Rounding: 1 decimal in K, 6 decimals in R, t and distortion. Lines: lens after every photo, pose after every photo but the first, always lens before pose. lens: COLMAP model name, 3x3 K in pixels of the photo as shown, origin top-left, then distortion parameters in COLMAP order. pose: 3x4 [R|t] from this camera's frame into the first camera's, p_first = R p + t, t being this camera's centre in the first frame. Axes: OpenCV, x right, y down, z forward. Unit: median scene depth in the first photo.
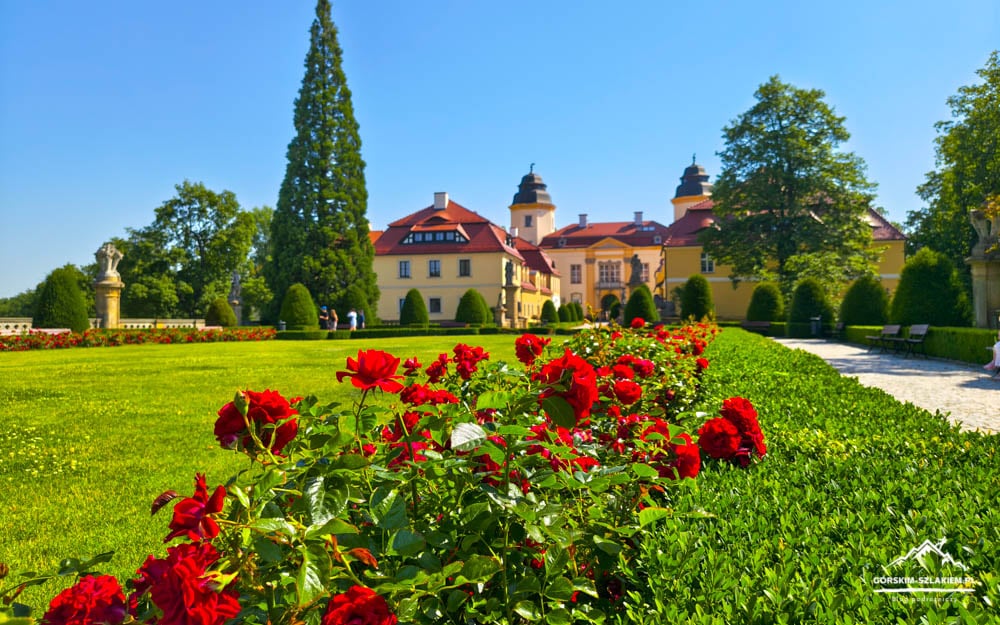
lens RADIAL K [[1038.2, 0, 499.7], [0, 1038.2, 313.7], [0, 0, 1]] dist [0.001298, 0.000000]
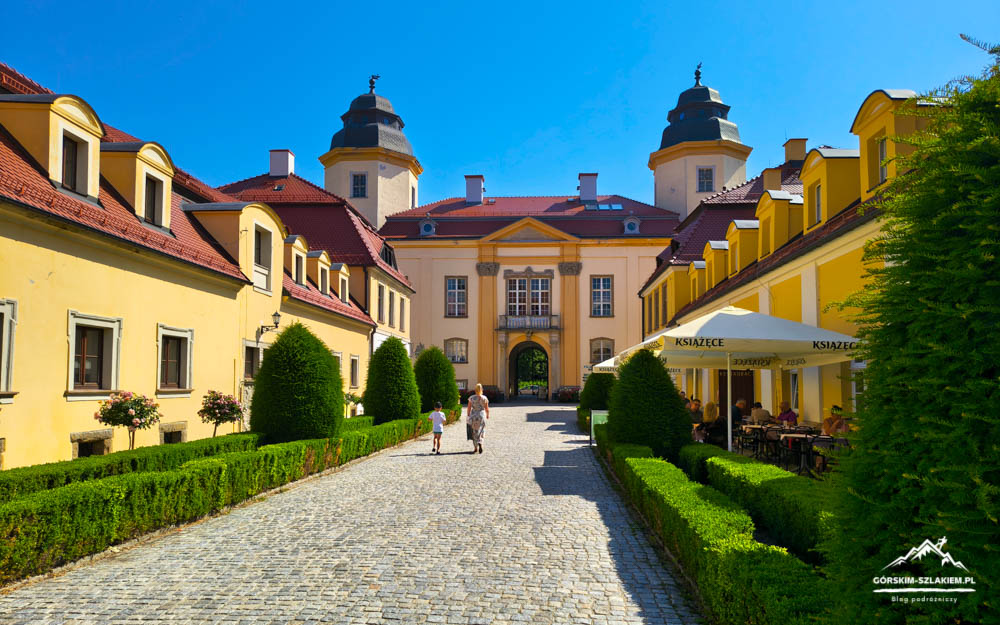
lens RADIAL K [[1038.2, 0, 500.1], [0, 1038.2, 312.7], [0, 0, 1]] dist [0.001298, 0.000000]
pose [[0.995095, 0.021044, 0.096664, 0.048318], [-0.015096, 0.997971, -0.061856, -0.002784], [-0.097770, 0.060094, 0.993393, 0.538304]]
